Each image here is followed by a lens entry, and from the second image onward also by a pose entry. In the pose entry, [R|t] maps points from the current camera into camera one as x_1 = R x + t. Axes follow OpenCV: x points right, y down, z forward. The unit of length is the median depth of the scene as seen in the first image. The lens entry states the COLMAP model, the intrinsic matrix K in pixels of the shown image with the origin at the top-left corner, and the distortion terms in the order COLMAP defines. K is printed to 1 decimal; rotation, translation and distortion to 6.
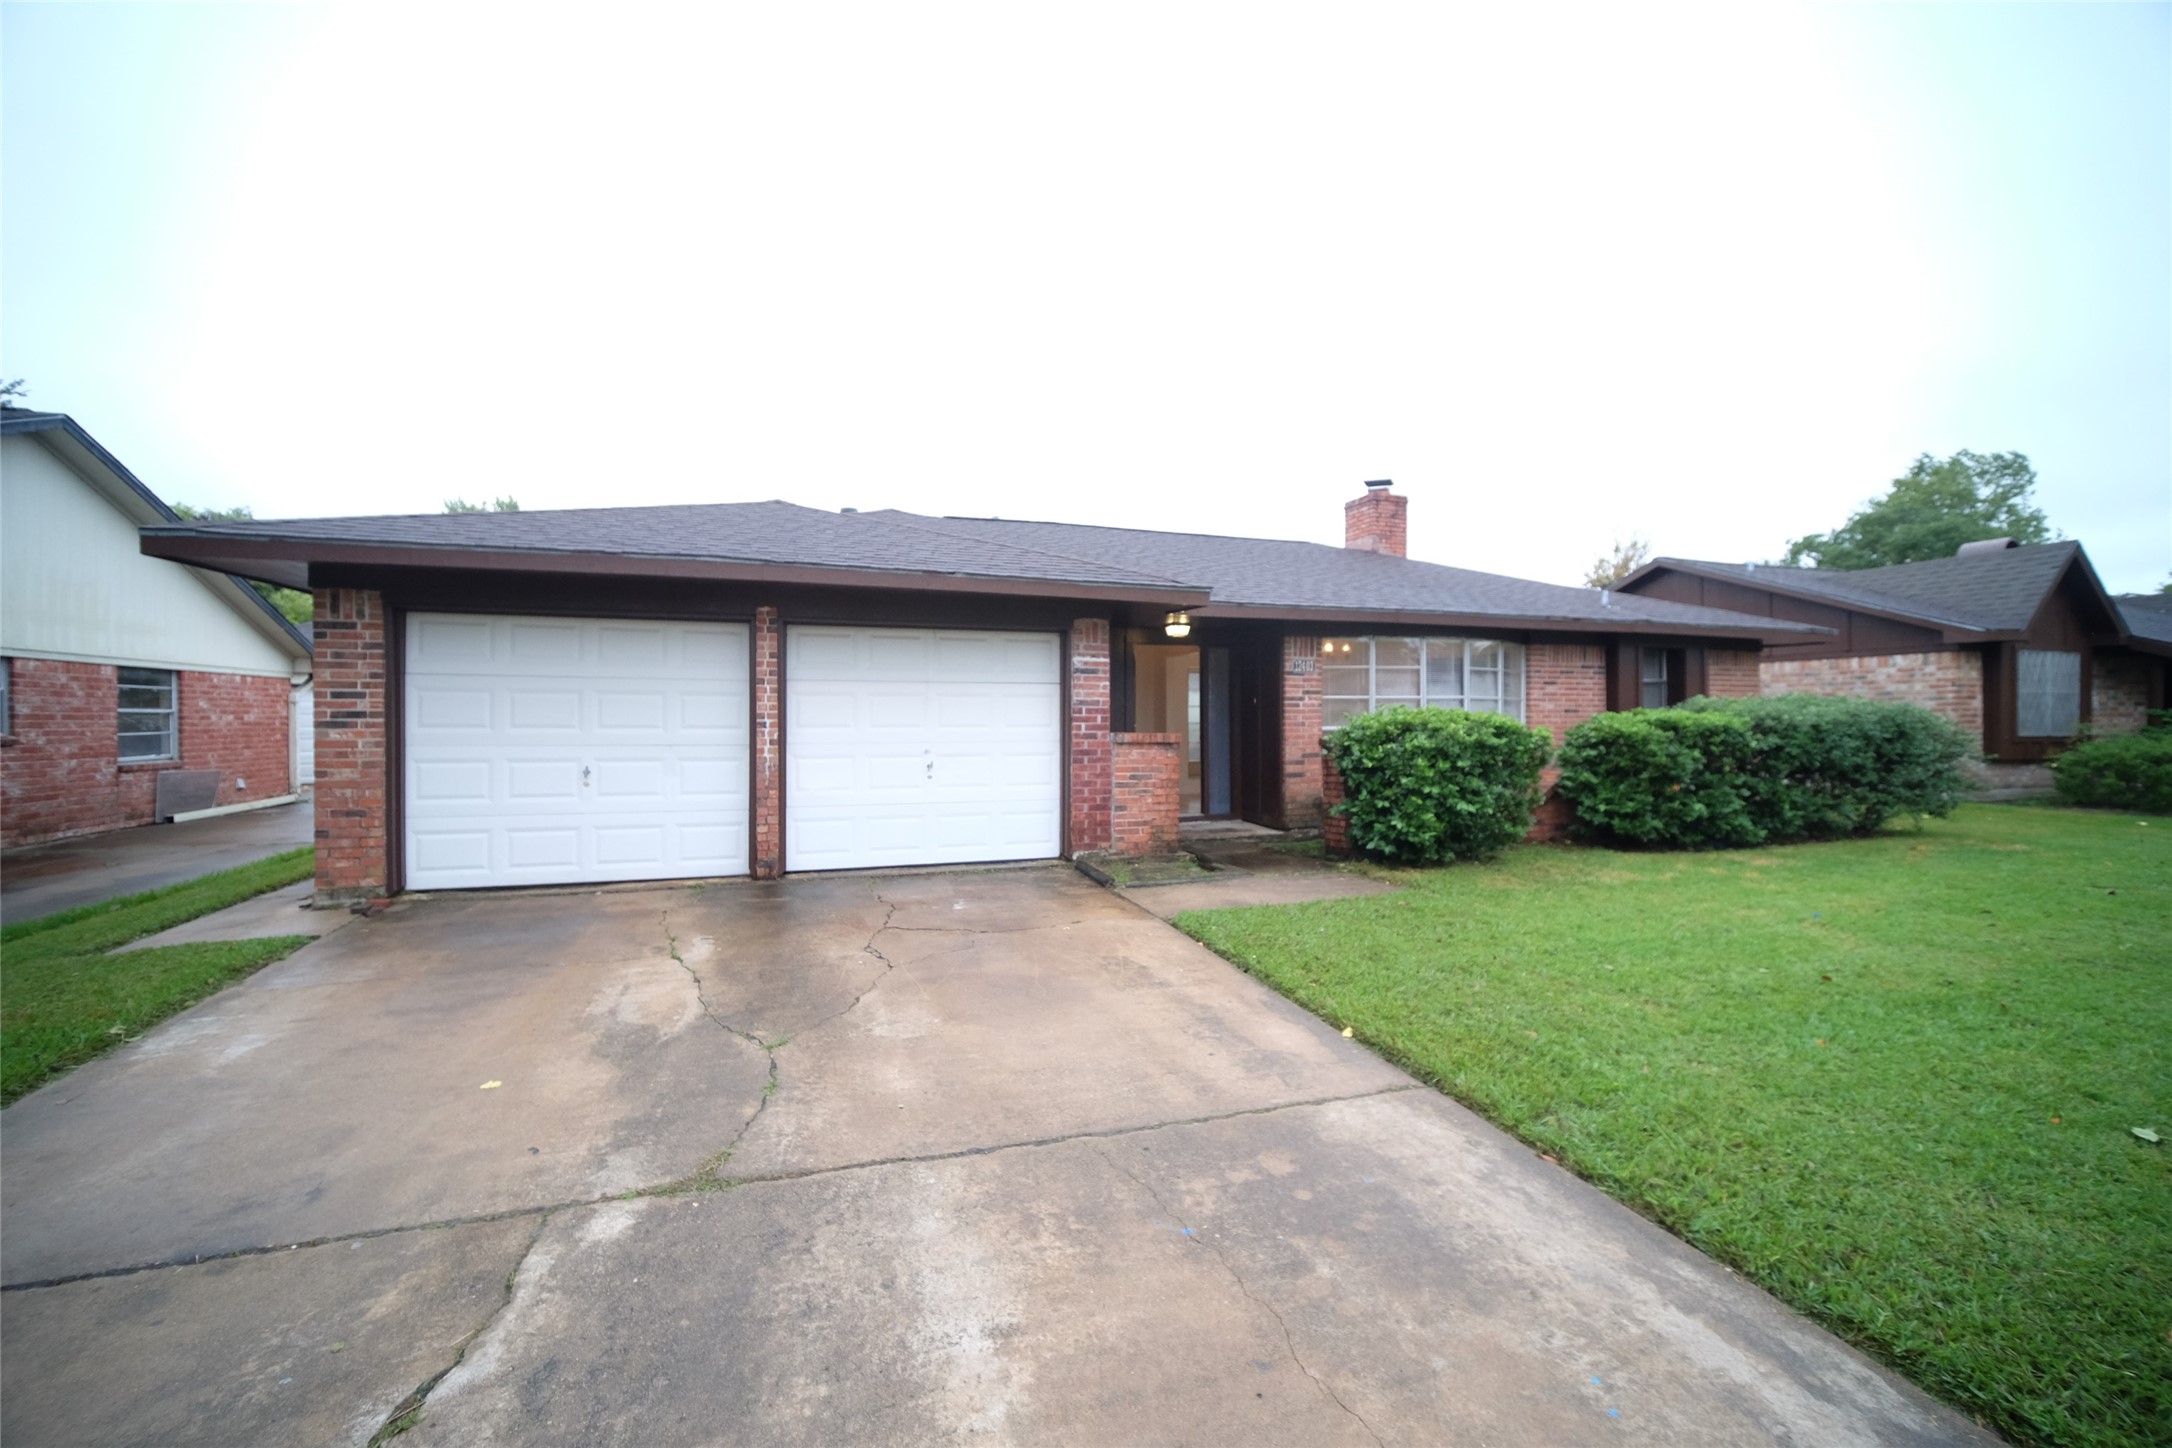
lens RADIAL K [[862.2, 0, 1085.4], [0, 862.2, 707.4], [0, 0, 1]] dist [-0.005183, -0.000183]
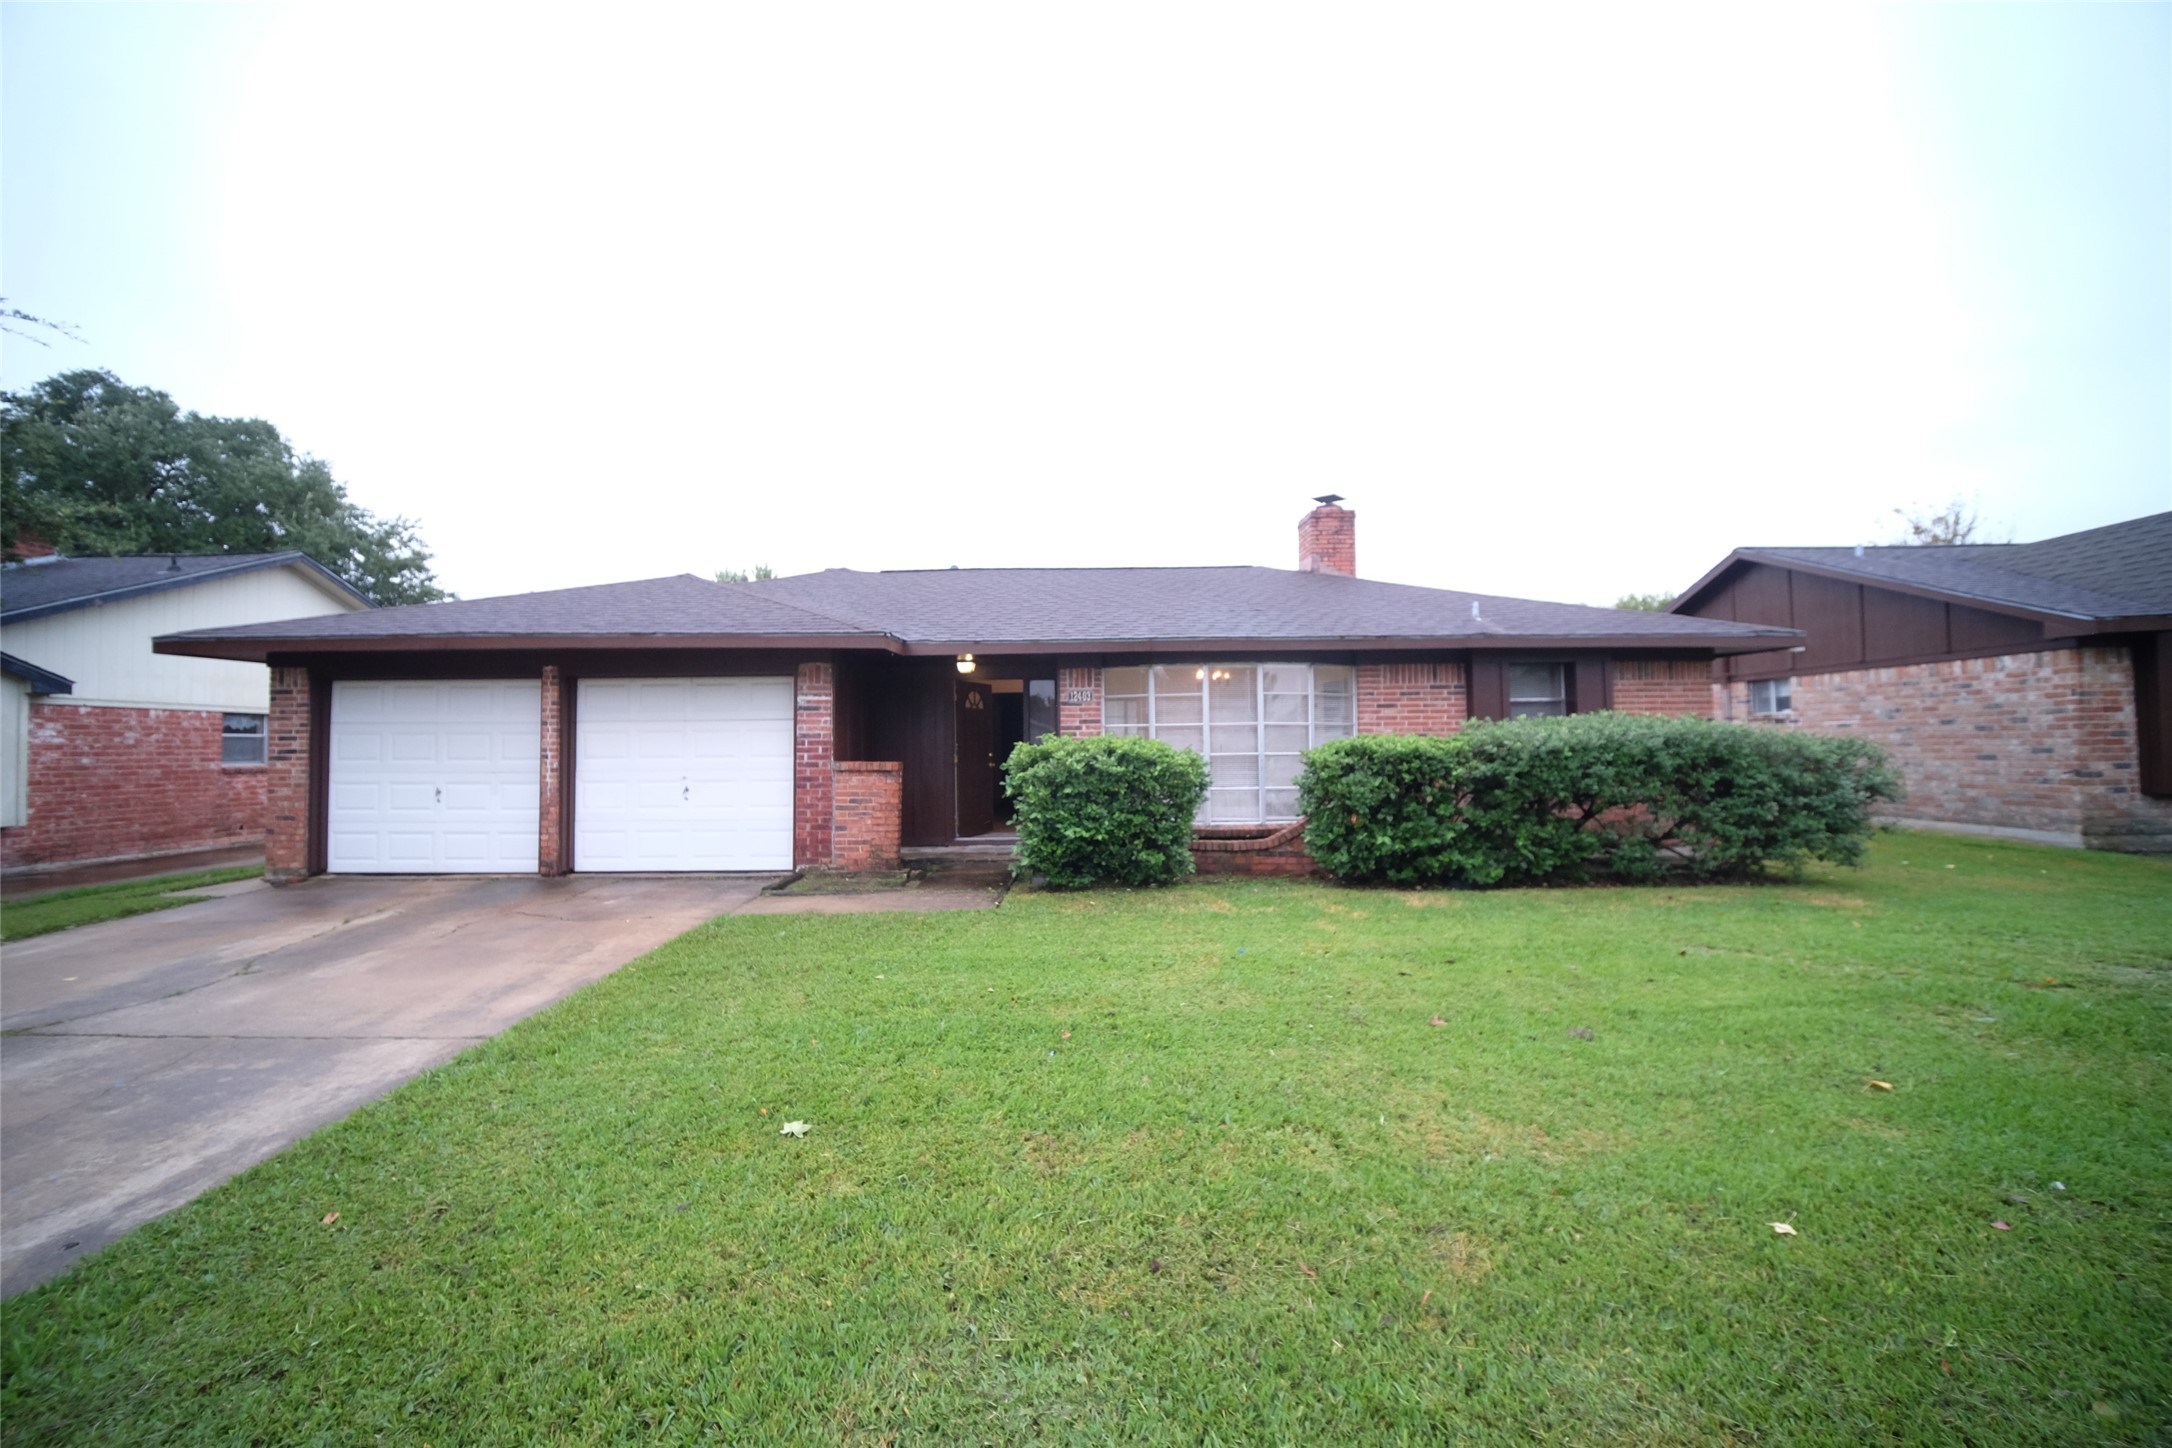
lens RADIAL K [[862.2, 0, 1085.4], [0, 862.2, 707.4], [0, 0, 1]] dist [-0.005183, -0.000183]
pose [[0.947288, -0.023559, -0.319517, 0.705711], [0.013264, 0.999322, -0.034360, 0.001087], [0.320109, 0.028311, 0.946957, 0.023283]]
